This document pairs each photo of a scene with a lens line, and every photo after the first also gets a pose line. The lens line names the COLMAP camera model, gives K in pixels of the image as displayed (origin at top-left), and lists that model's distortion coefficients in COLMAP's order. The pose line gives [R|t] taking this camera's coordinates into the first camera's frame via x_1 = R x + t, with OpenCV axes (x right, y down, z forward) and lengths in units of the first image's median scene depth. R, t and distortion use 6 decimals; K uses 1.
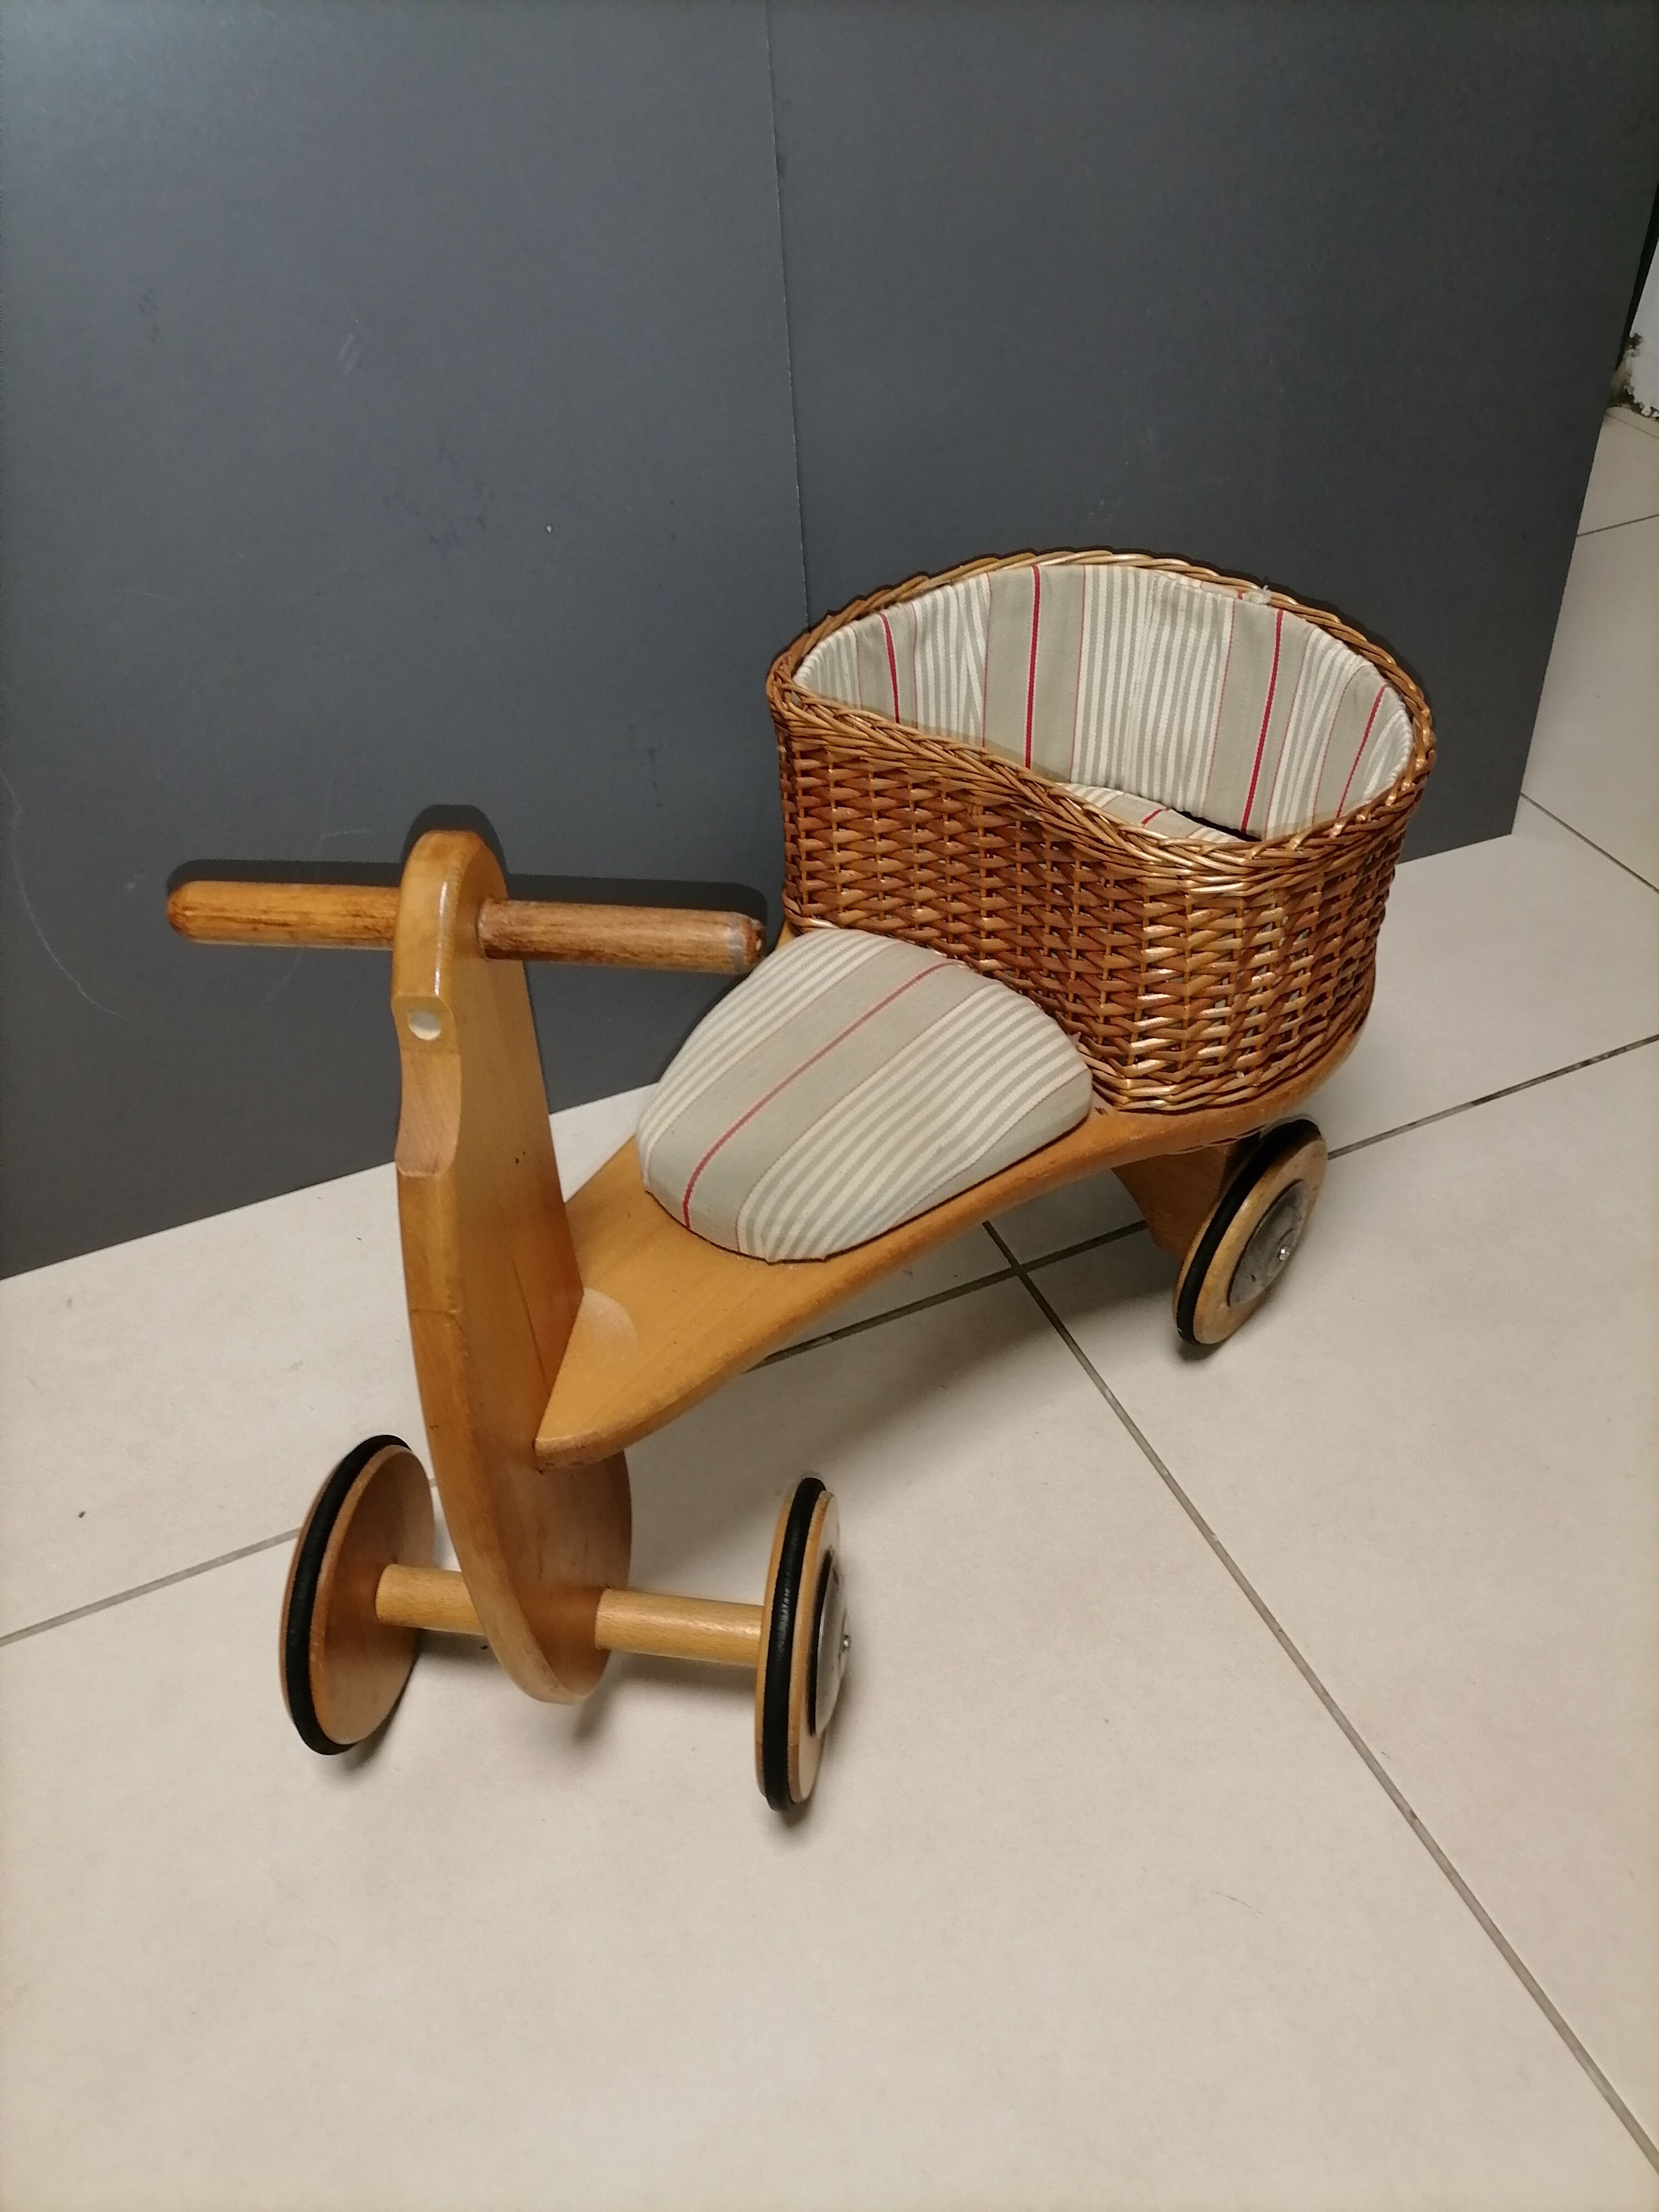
lens RADIAL K [[1666.1, 0, 829.5], [0, 1666.1, 1106.0], [0, 0, 1]] dist [0.010004, 0.007851]
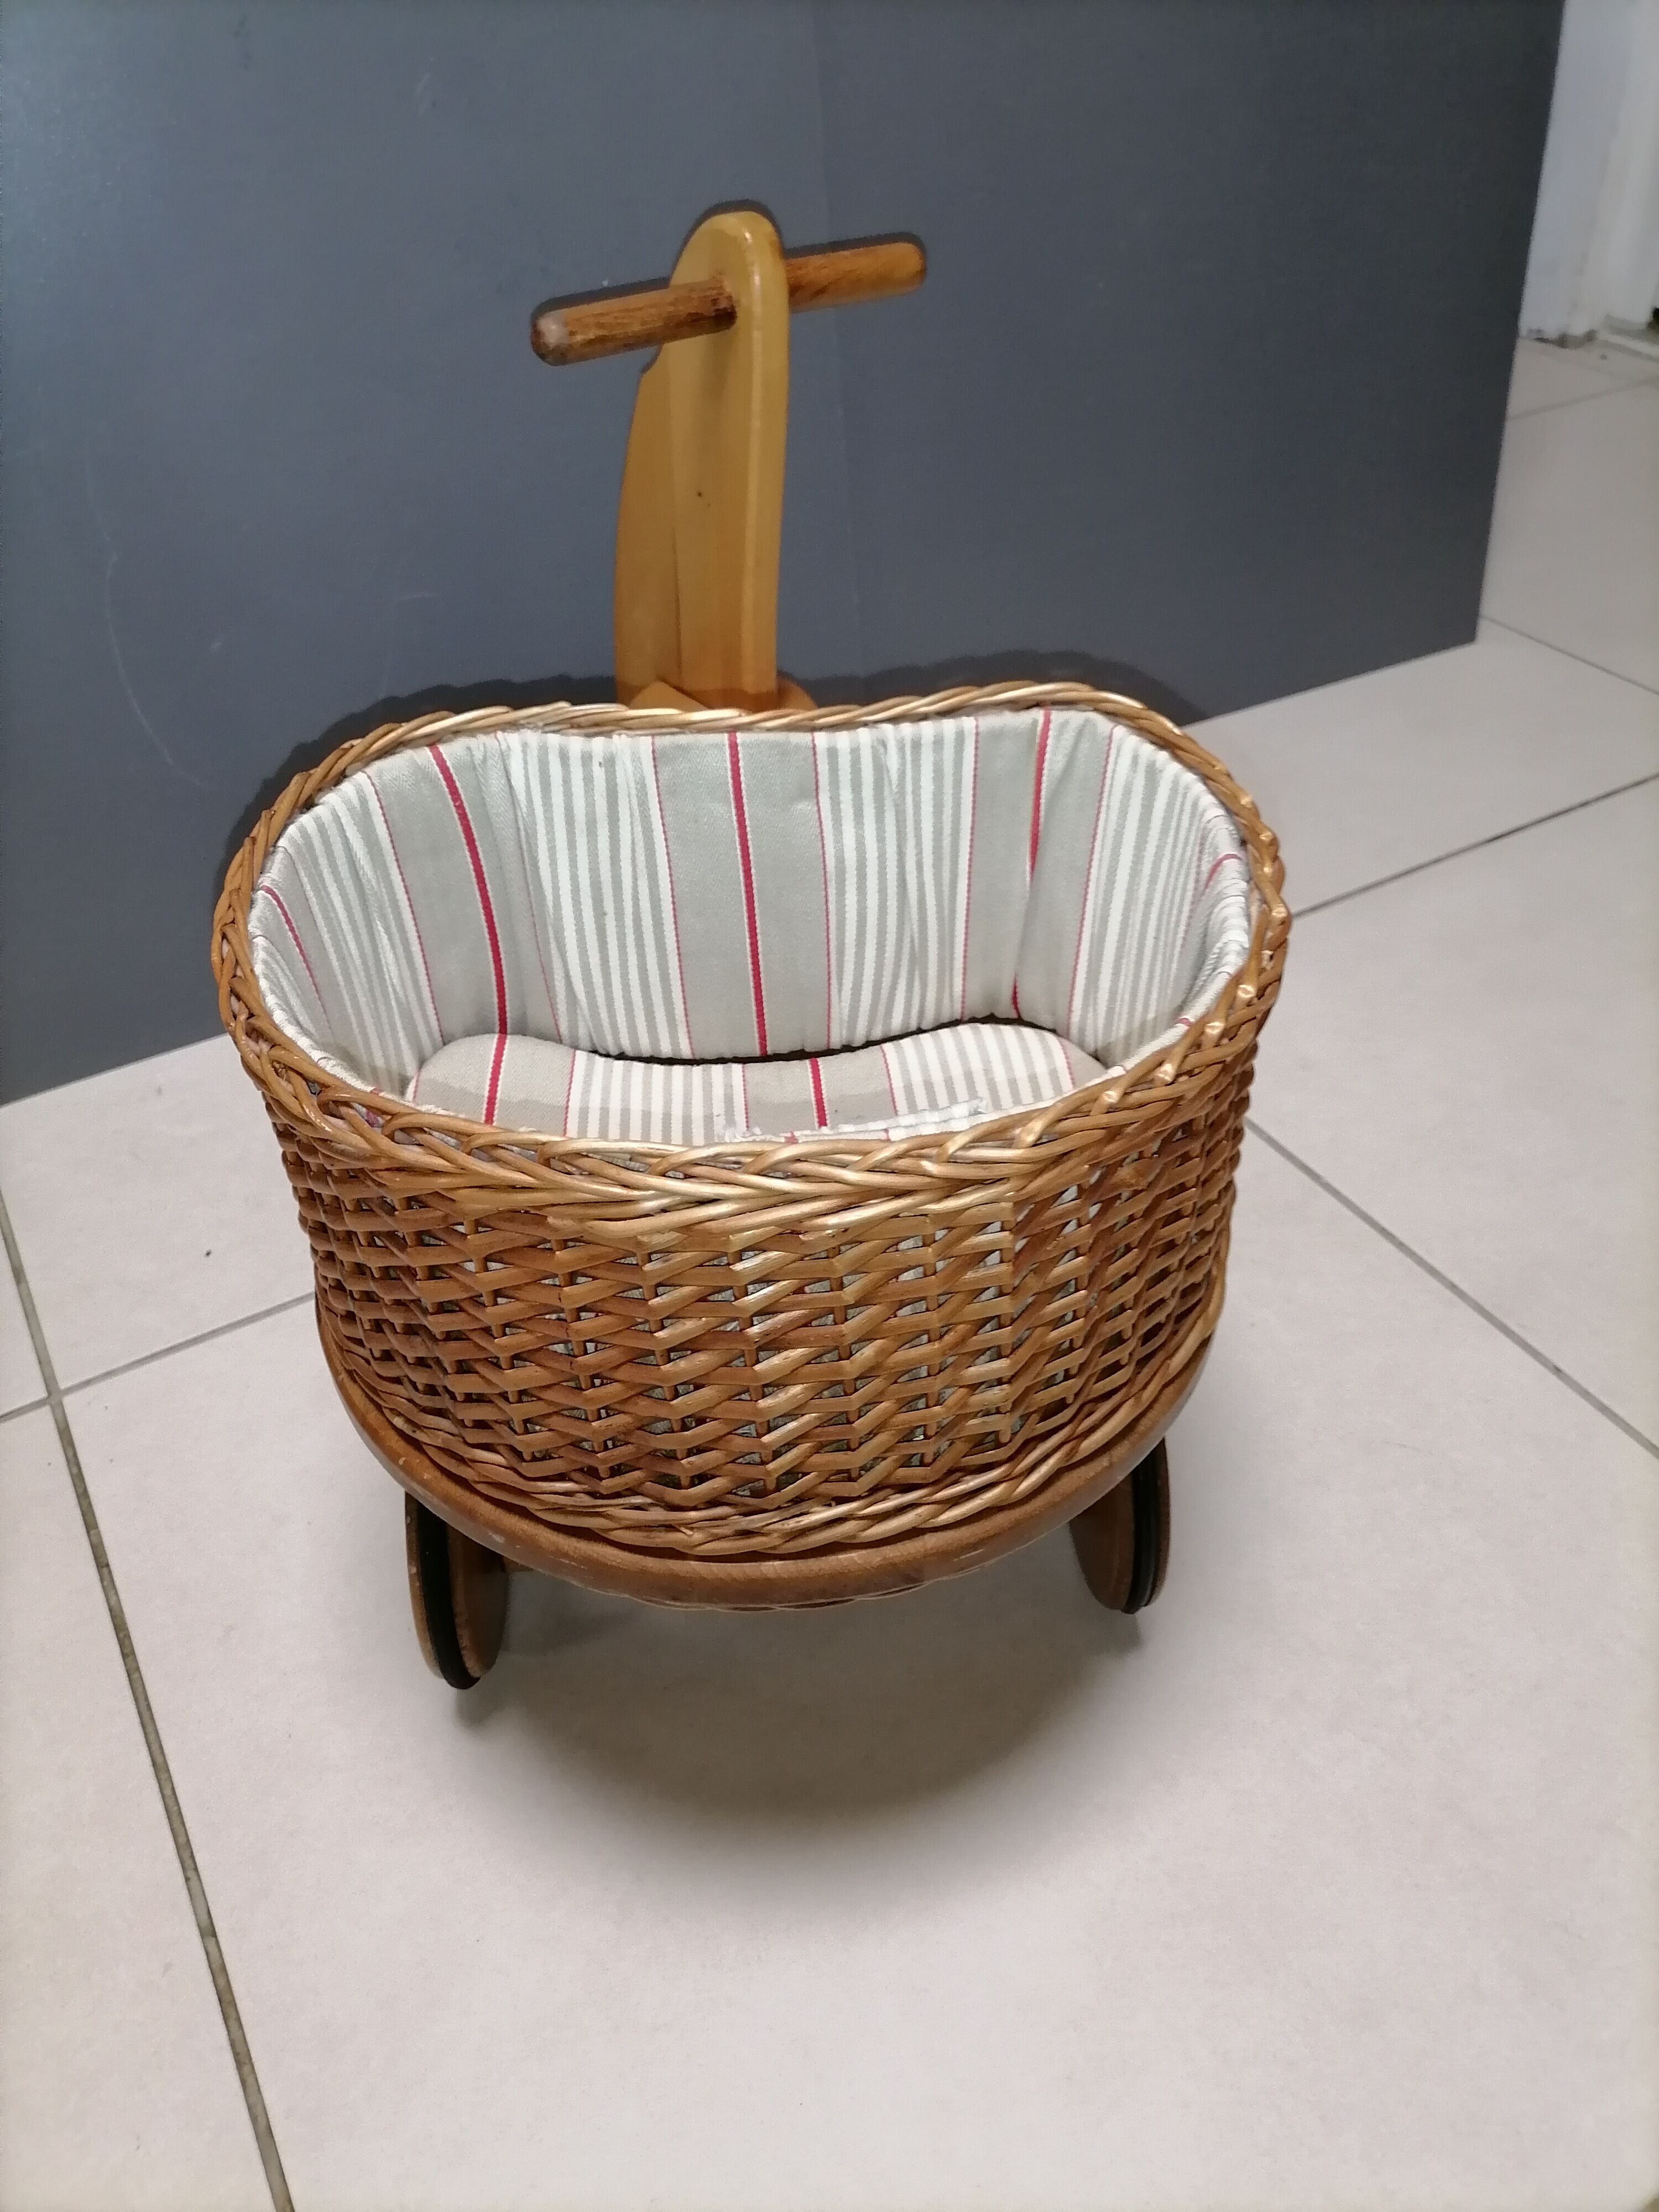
lens RADIAL K [[1666.1, 0, 829.5], [0, 1666.1, 1106.0], [0, 0, 1]] dist [0.010004, 0.007851]
pose [[0.995454, -0.073694, 0.060339, -0.191680], [0.077931, 0.994416, -0.071158, 0.376906], [-0.054758, 0.075536, 0.995638, -0.027151]]
